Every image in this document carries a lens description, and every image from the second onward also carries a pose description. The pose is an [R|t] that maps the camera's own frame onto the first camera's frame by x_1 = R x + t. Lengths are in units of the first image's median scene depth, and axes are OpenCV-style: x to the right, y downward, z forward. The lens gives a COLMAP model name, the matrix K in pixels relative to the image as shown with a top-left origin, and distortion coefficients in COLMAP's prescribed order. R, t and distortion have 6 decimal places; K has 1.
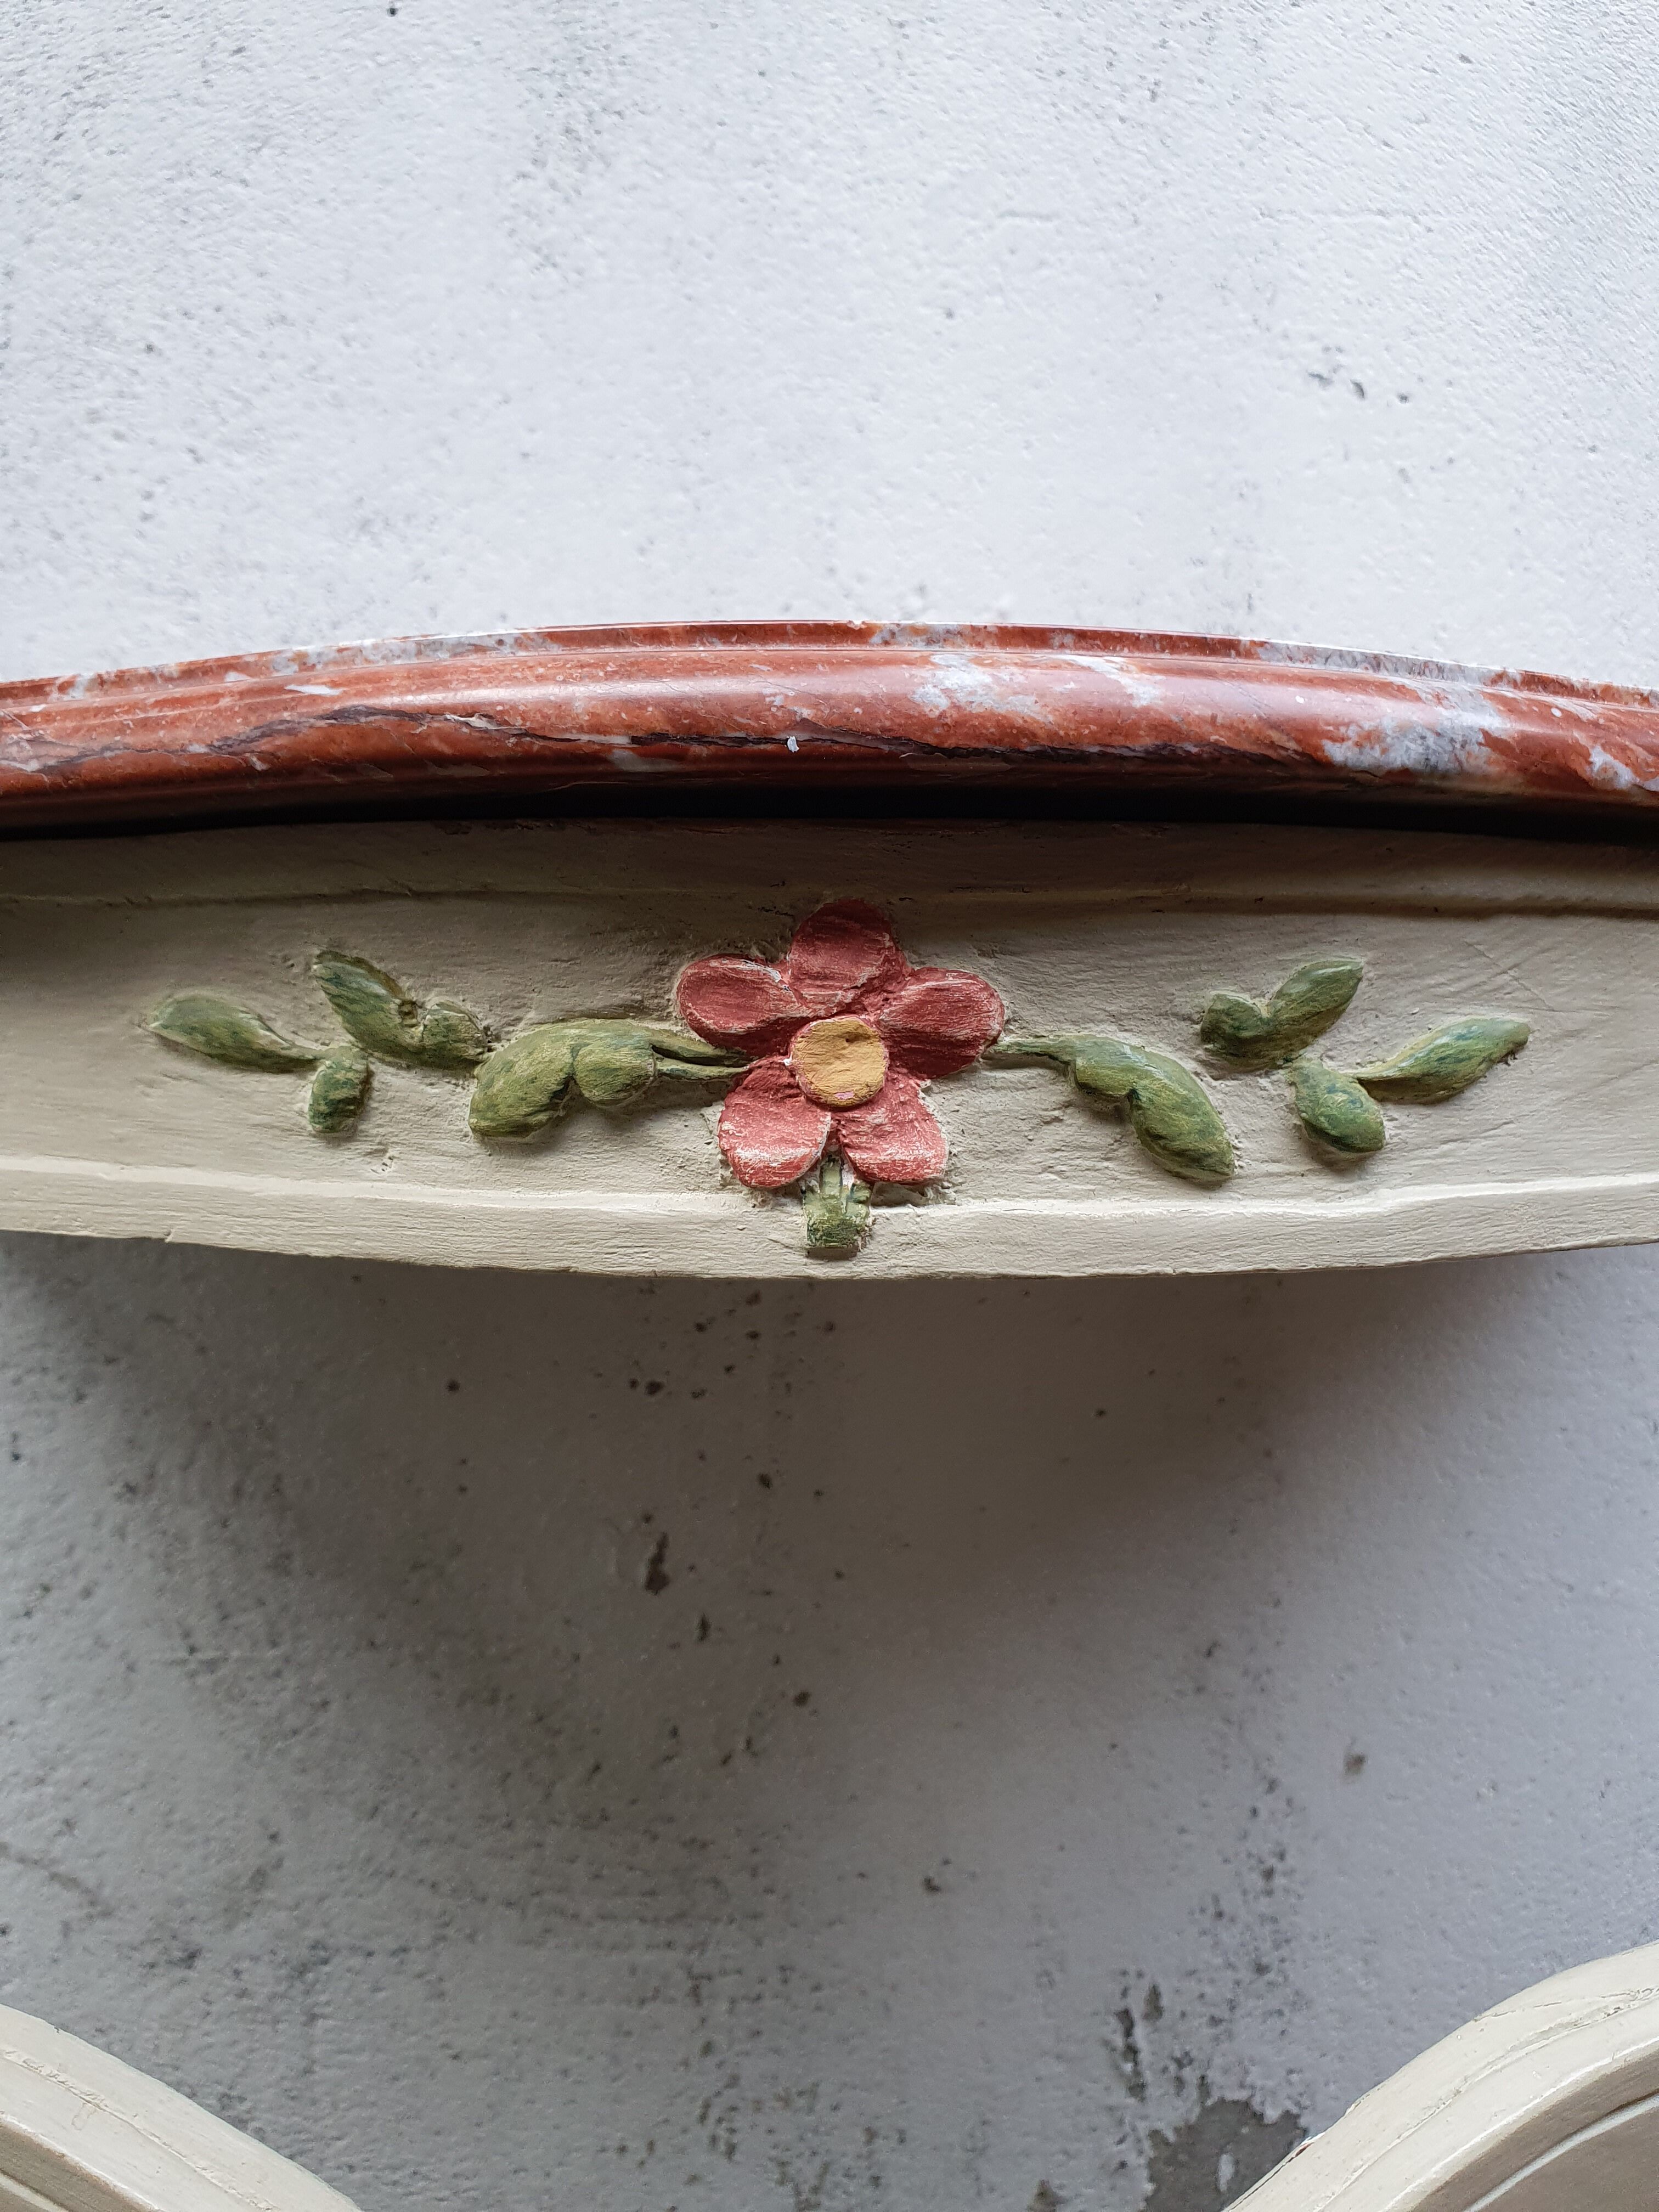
lens RADIAL K [[1815.1, 0, 829.9], [0, 1815.1, 1078.7], [0, 0, 1]] dist [-0.023103, 0.046705]
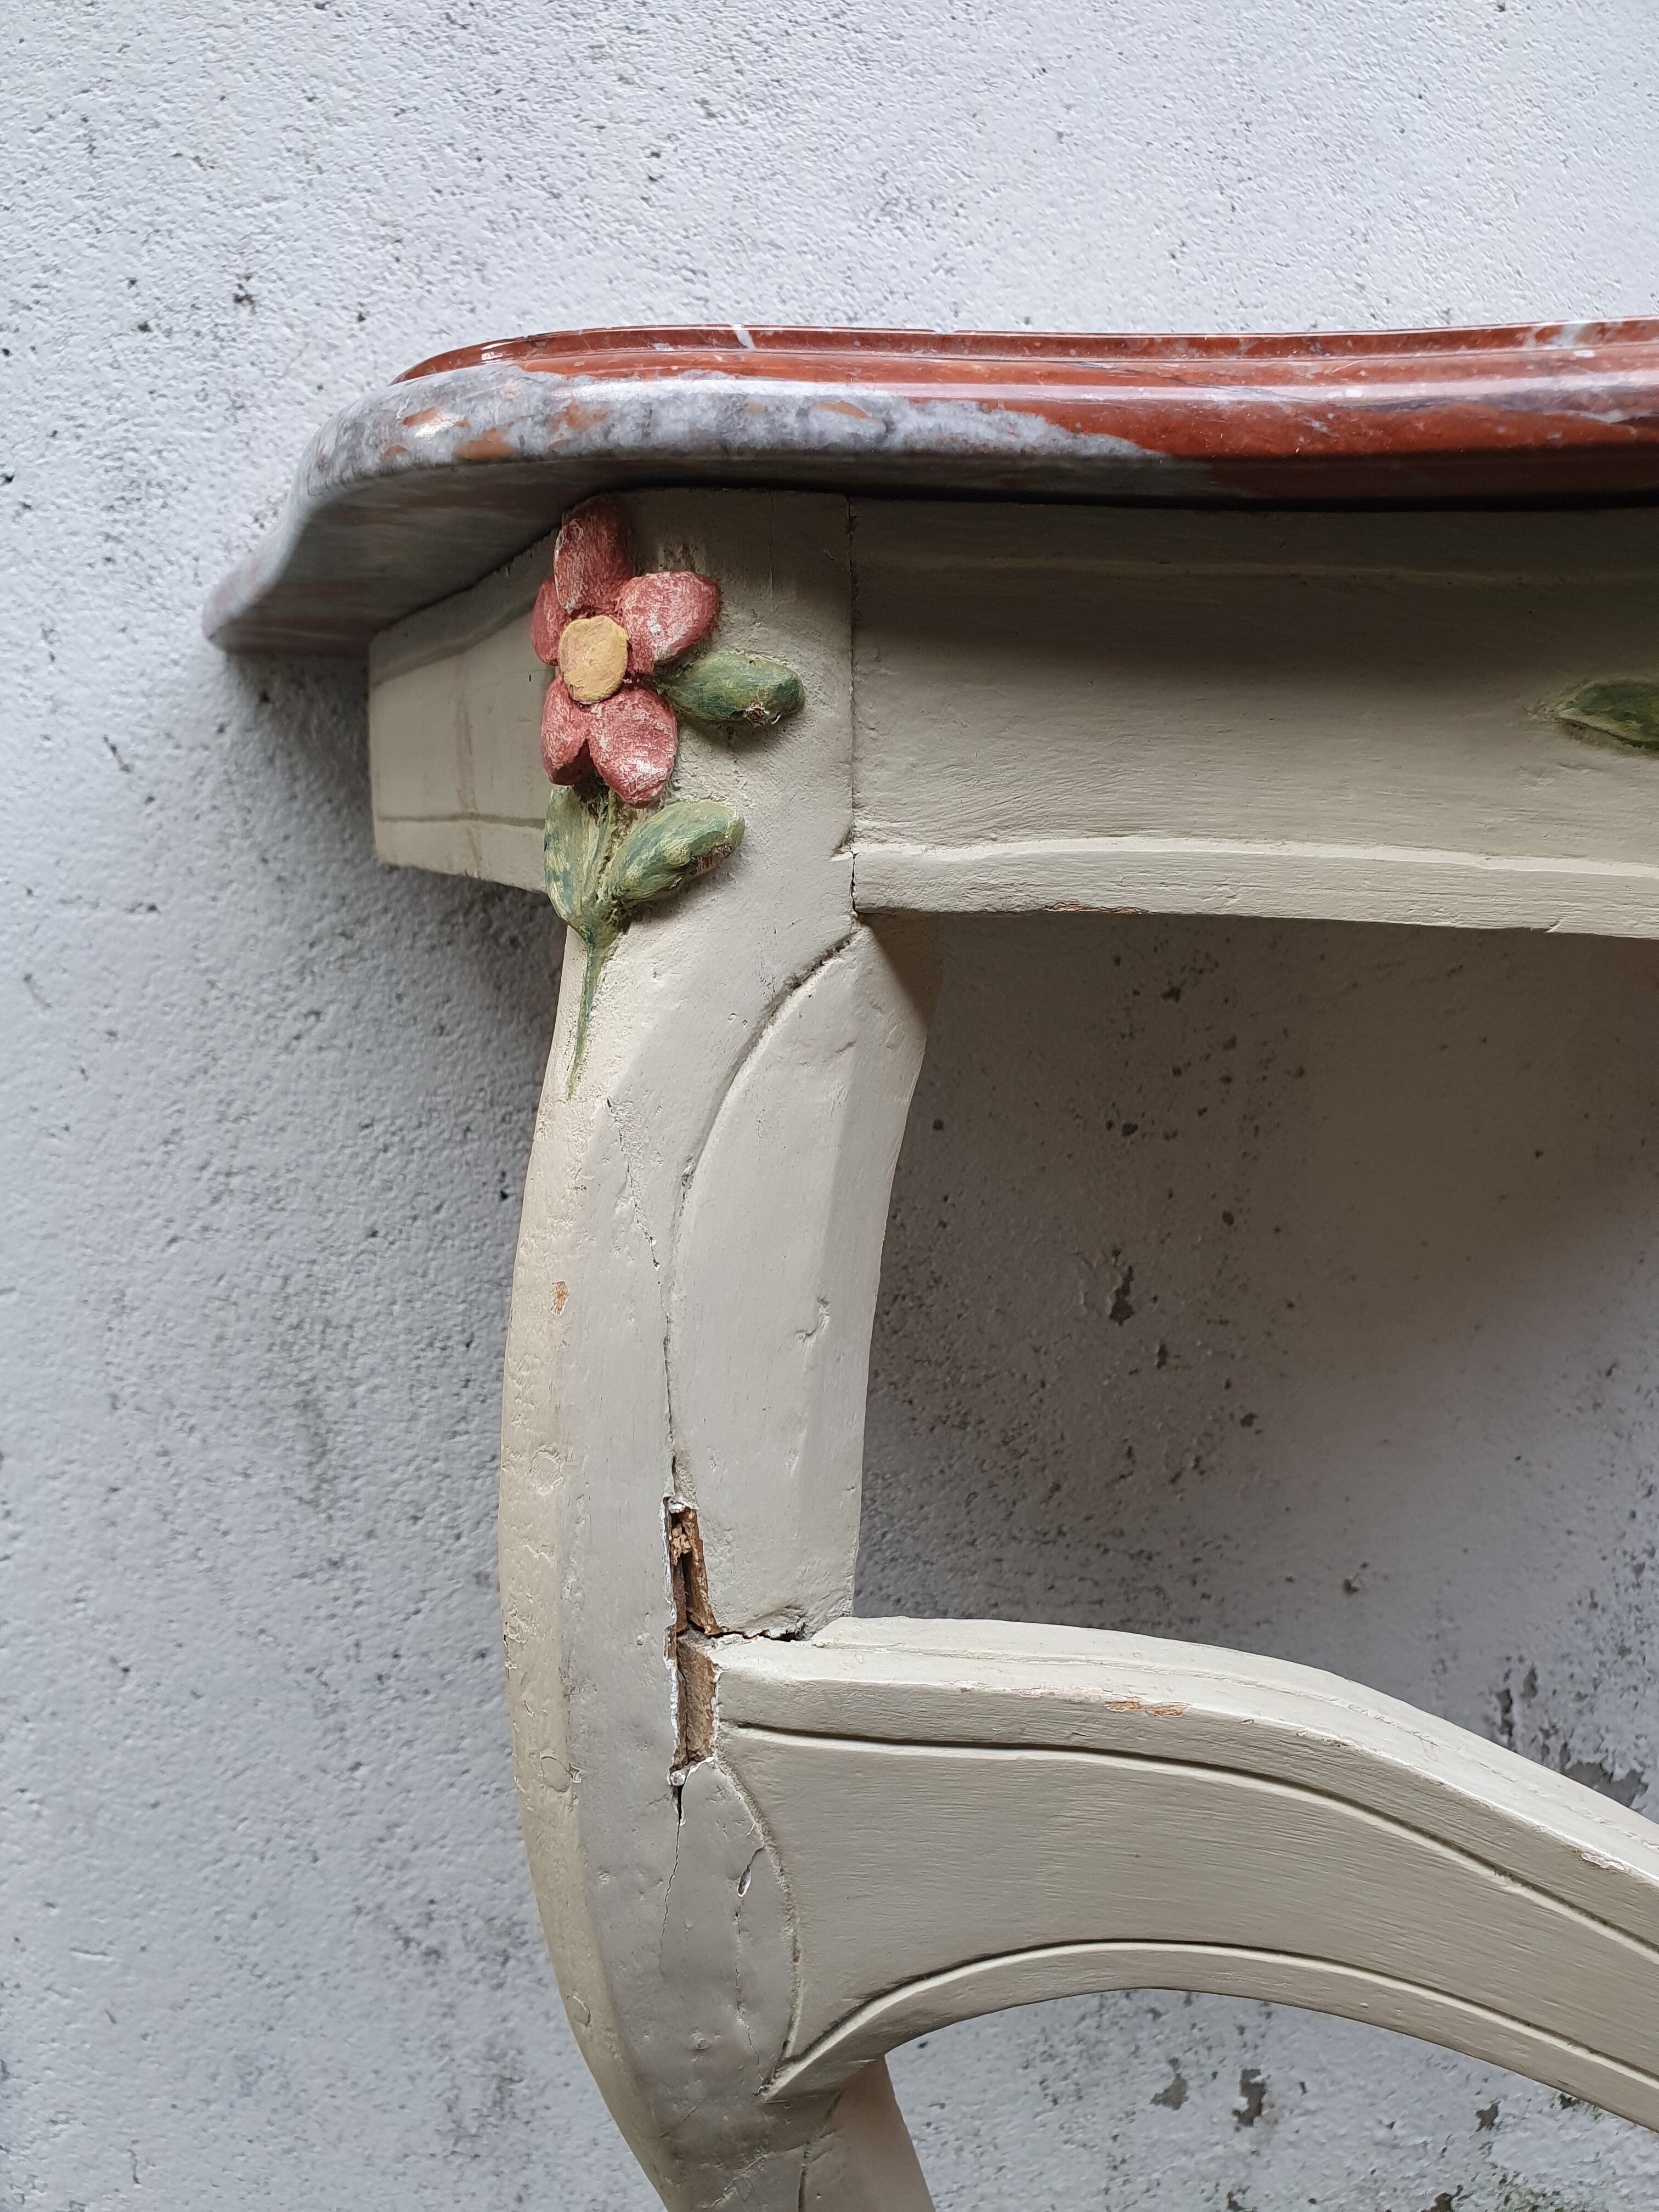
lens RADIAL K [[1815.1, 0, 789.0], [0, 1815.1, 1139.3], [0, 0, 1]] dist [-0.023103, 0.046705]
pose [[0.992305, 0.002816, 0.123787, -0.412607], [-0.021560, 0.988399, 0.150343, 0.028168], [-0.121927, -0.151855, 0.980854, 0.025665]]
